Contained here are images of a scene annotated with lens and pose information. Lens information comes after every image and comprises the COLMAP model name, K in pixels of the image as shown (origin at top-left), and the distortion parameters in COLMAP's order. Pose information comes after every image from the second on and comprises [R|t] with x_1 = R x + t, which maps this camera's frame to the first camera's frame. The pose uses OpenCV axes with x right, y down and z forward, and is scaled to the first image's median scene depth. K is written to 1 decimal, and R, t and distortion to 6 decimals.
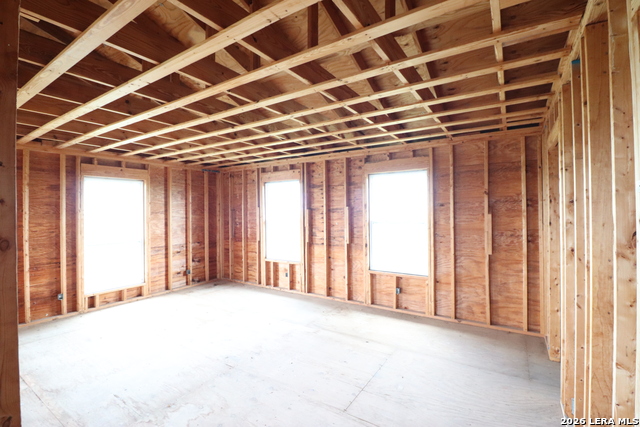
lens RADIAL K [[295.6, 0, 321.2], [0, 295.6, 209.7], [0, 0, 1]] dist [0.000380, -0.011623]
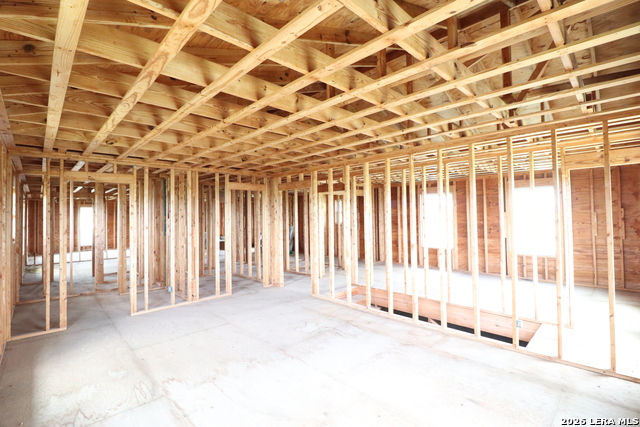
lens RADIAL K [[295.6, 0, 321.2], [0, 295.6, 209.7], [0, 0, 1]] dist [0.000380, -0.011623]
pose [[-0.974941, 0.027928, 0.220703, -0.611880], [0.023223, 0.999445, -0.023884, 0.003942], [-0.221247, -0.018160, -0.975049, 1.766462]]
